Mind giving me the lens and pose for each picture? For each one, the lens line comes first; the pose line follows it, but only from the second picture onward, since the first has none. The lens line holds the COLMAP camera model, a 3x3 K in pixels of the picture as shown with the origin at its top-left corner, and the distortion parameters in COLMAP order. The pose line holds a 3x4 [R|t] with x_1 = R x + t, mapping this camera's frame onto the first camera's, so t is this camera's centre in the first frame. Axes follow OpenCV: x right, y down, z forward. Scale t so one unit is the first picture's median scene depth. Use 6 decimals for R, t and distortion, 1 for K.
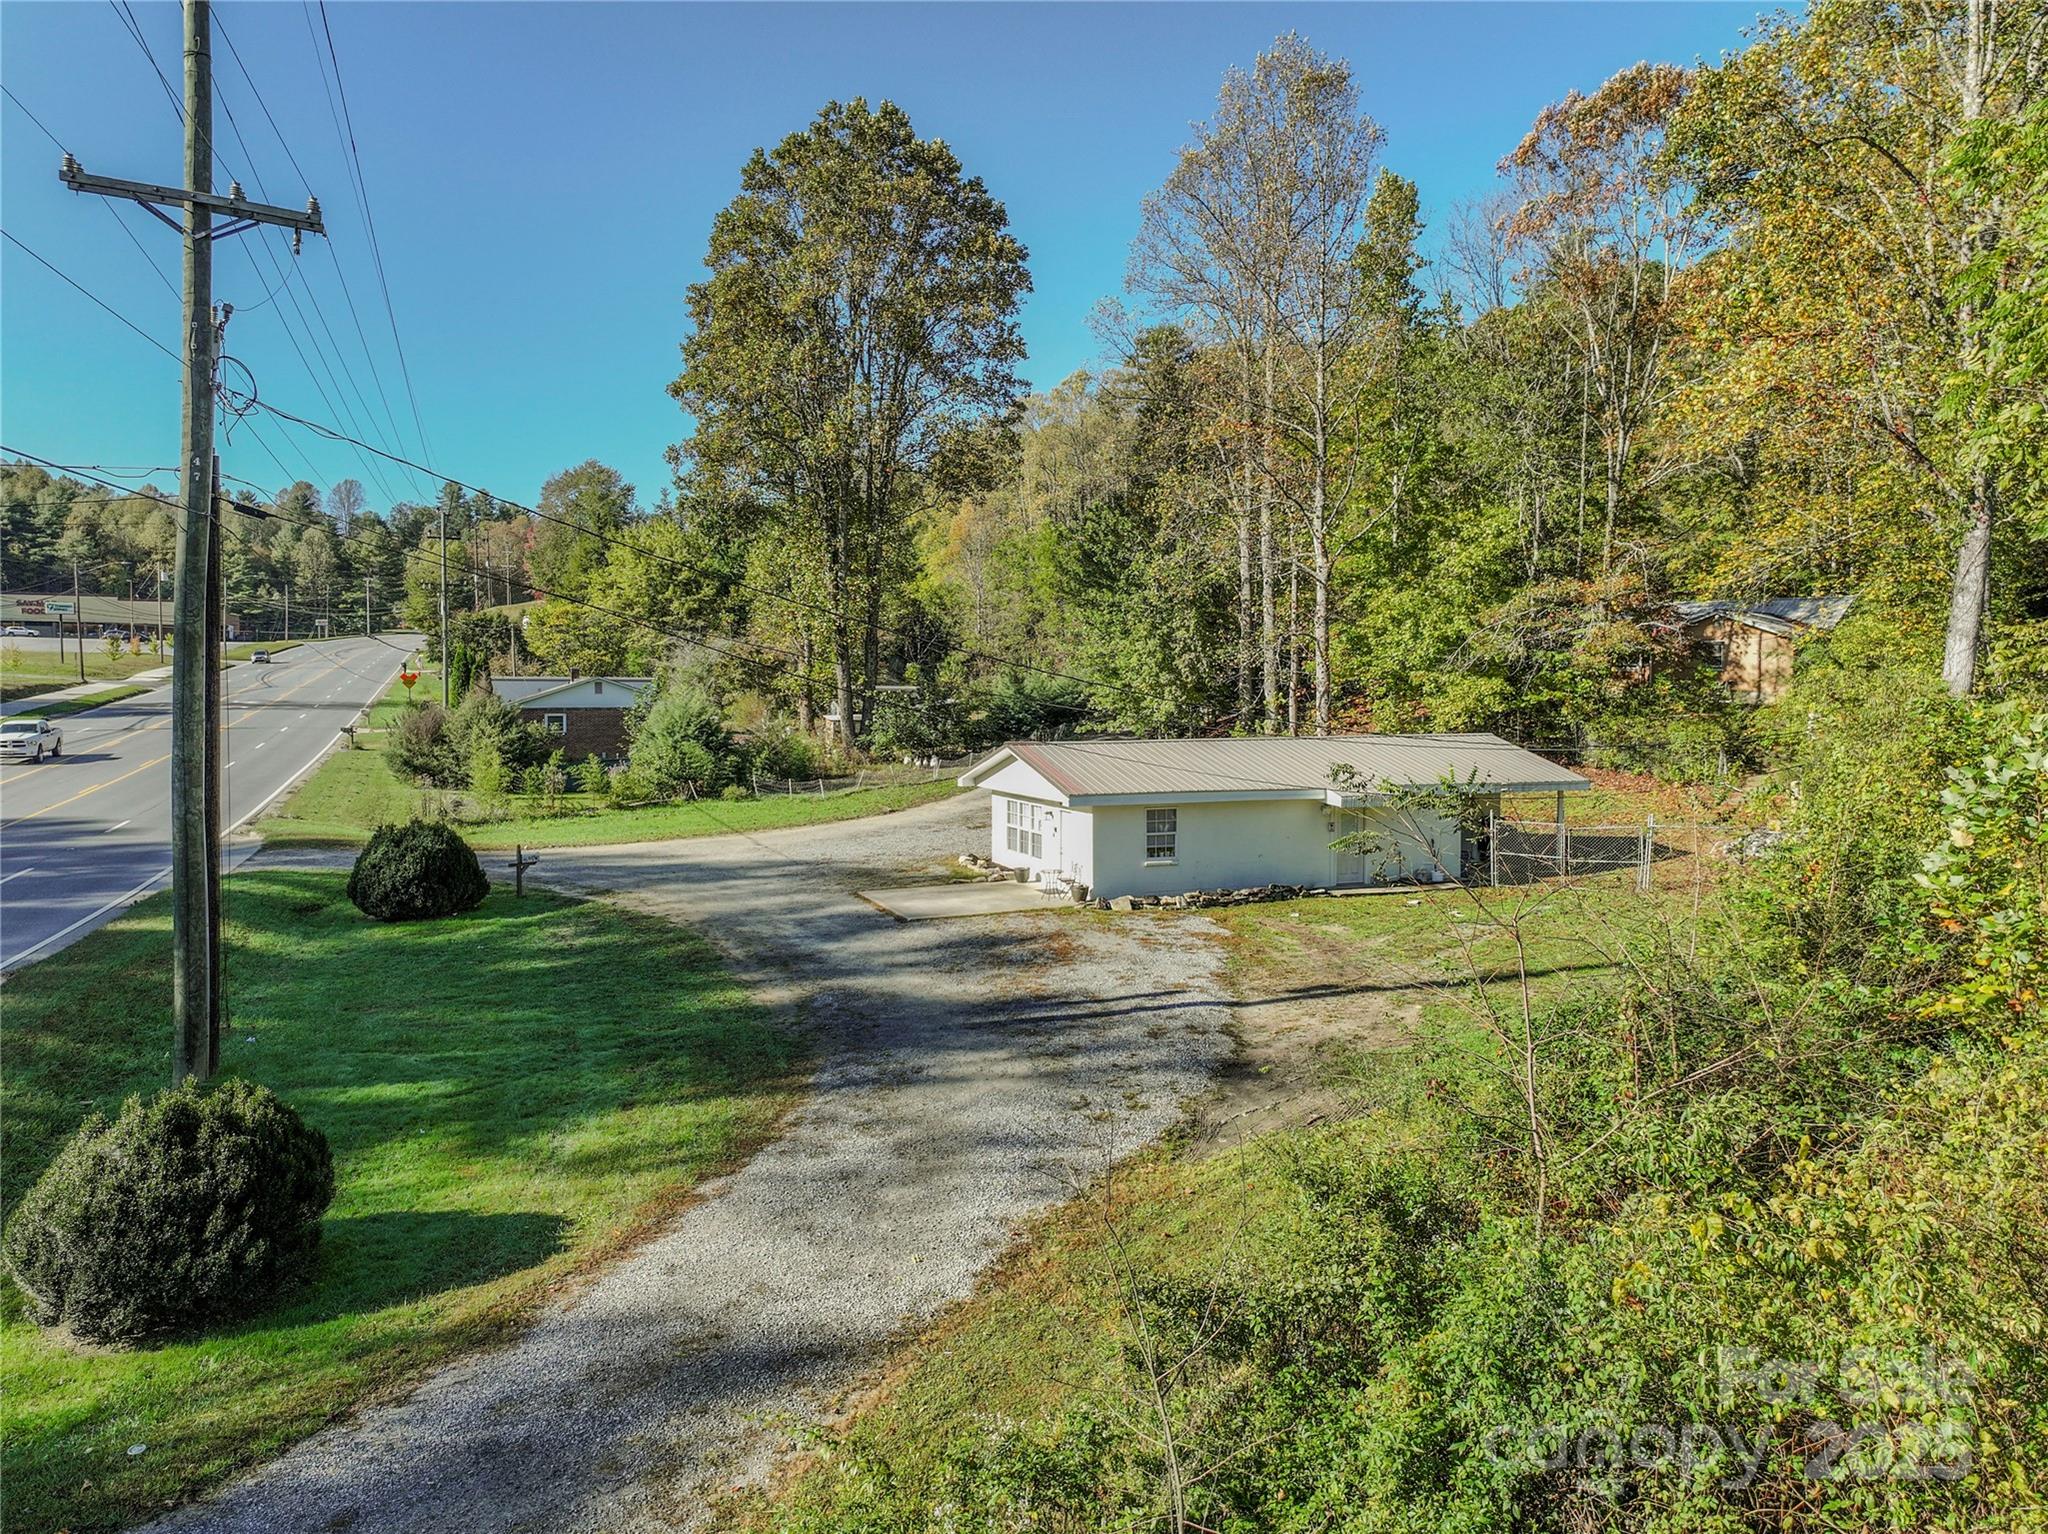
lens RADIAL K [[1449.0, 0, 1024.3], [0, 1449.0, 768.8], [0, 0, 1]] dist [0.002339, 0.003999]
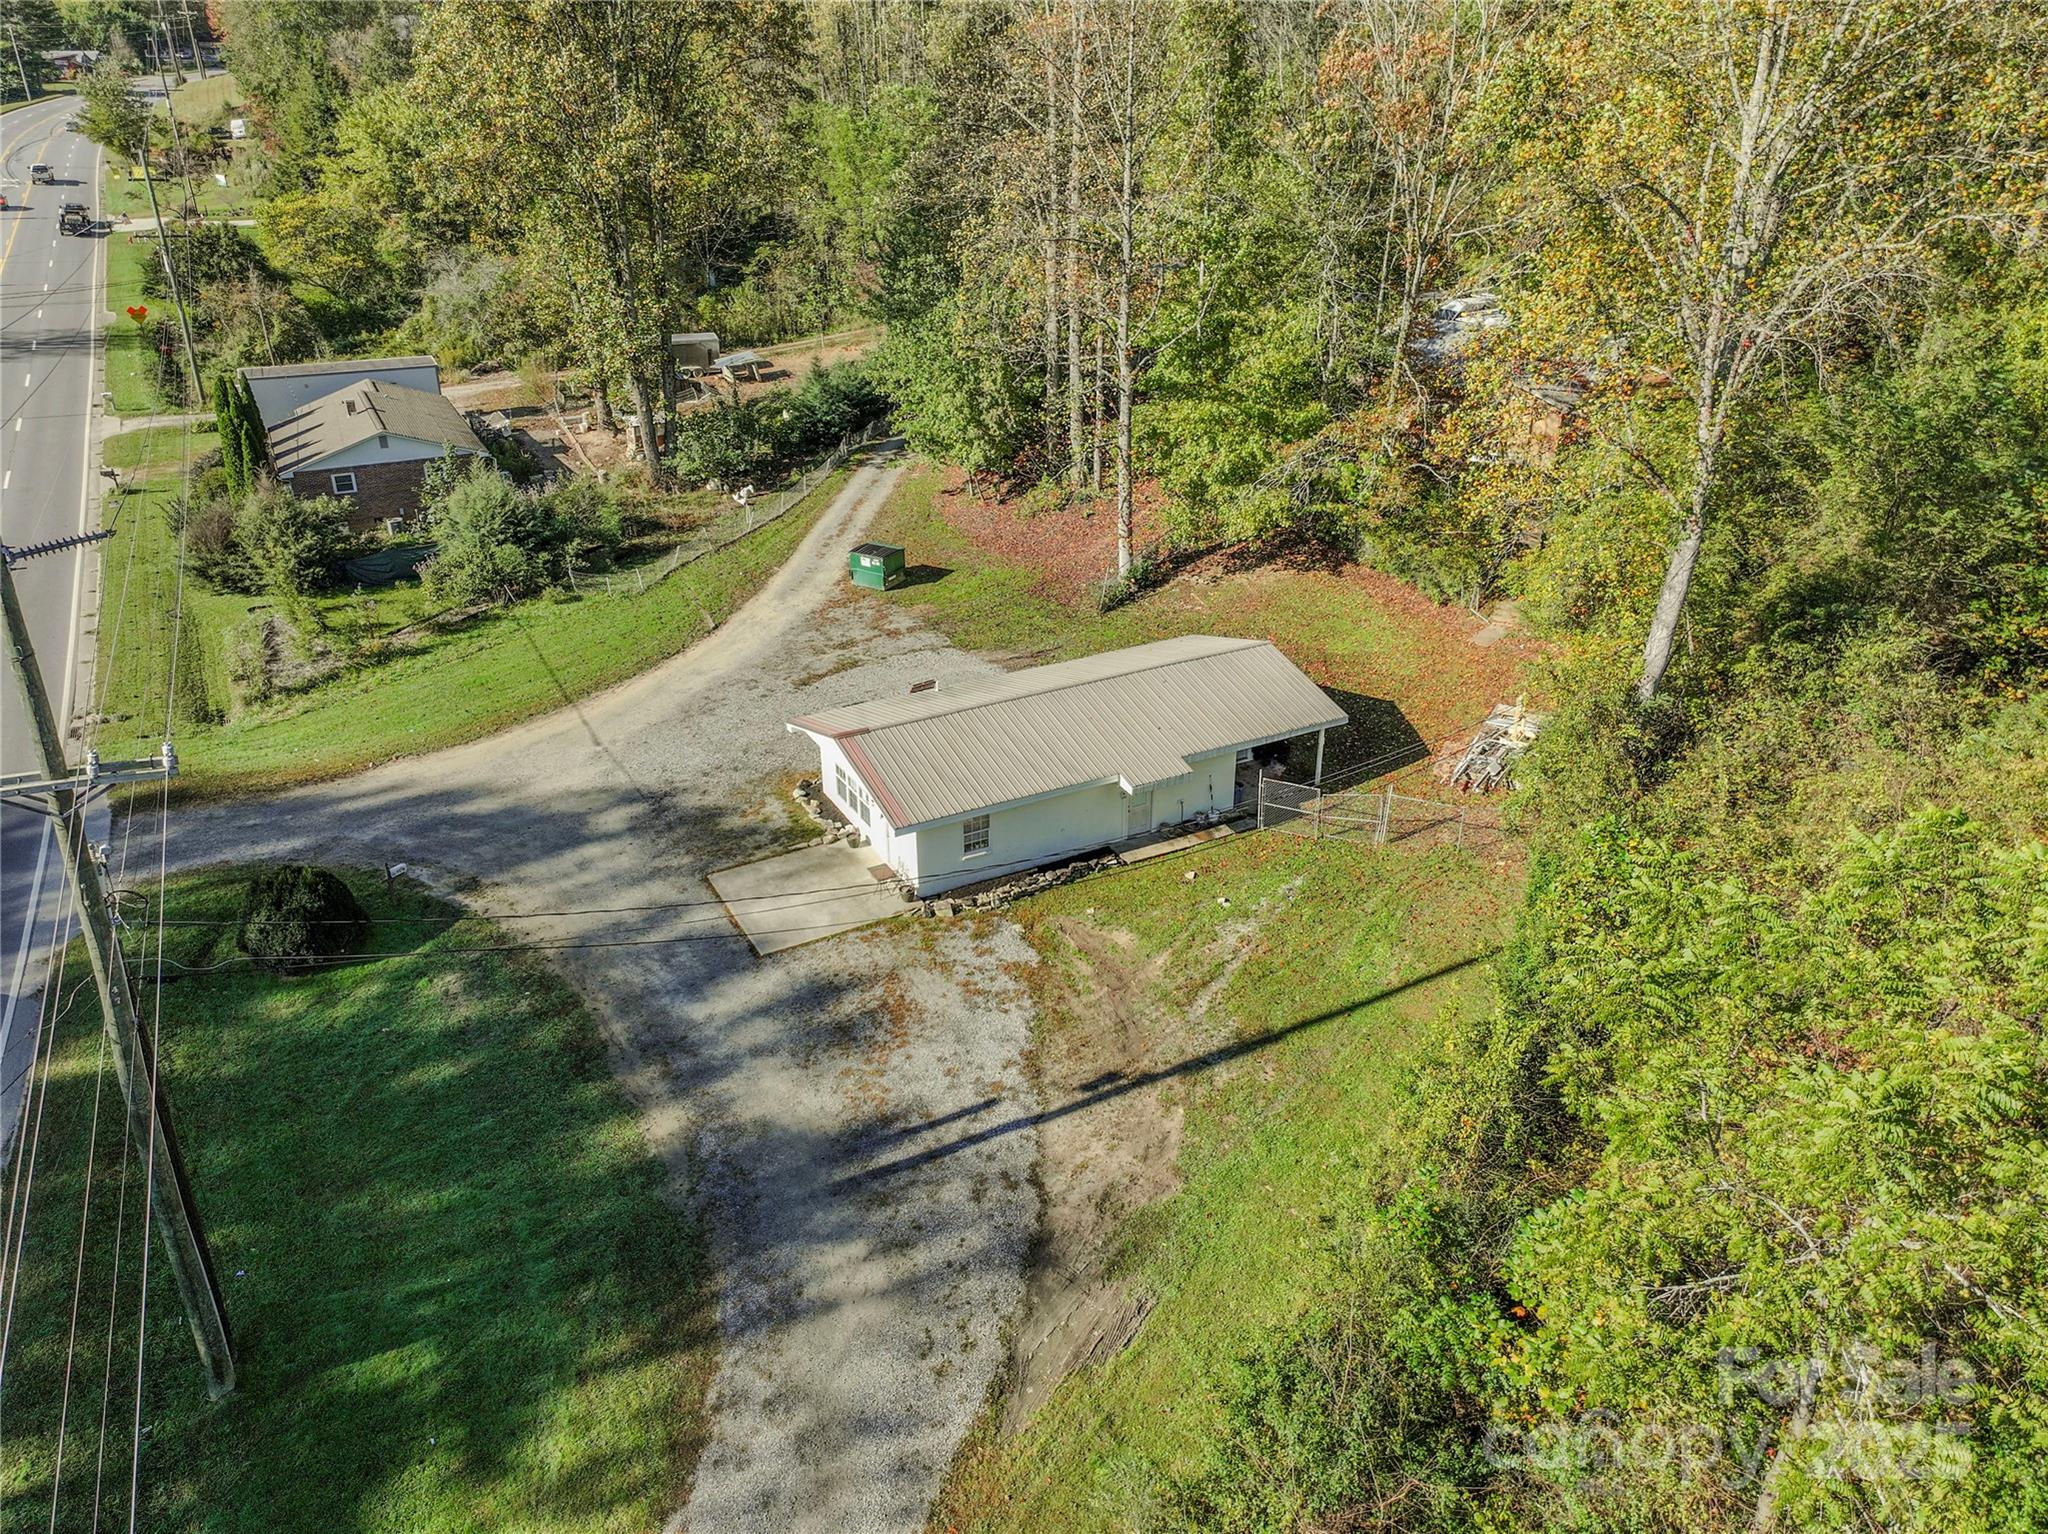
lens RADIAL K [[1449.0, 0, 1028.6], [0, 1449.0, 765.9], [0, 0, 1]] dist [0.002339, 0.003999]
pose [[0.991034, -0.058181, 0.120280, 0.000827], [0.008169, 0.924914, 0.380090, -0.280101], [-0.133362, -0.375699, 0.917096, -0.019866]]
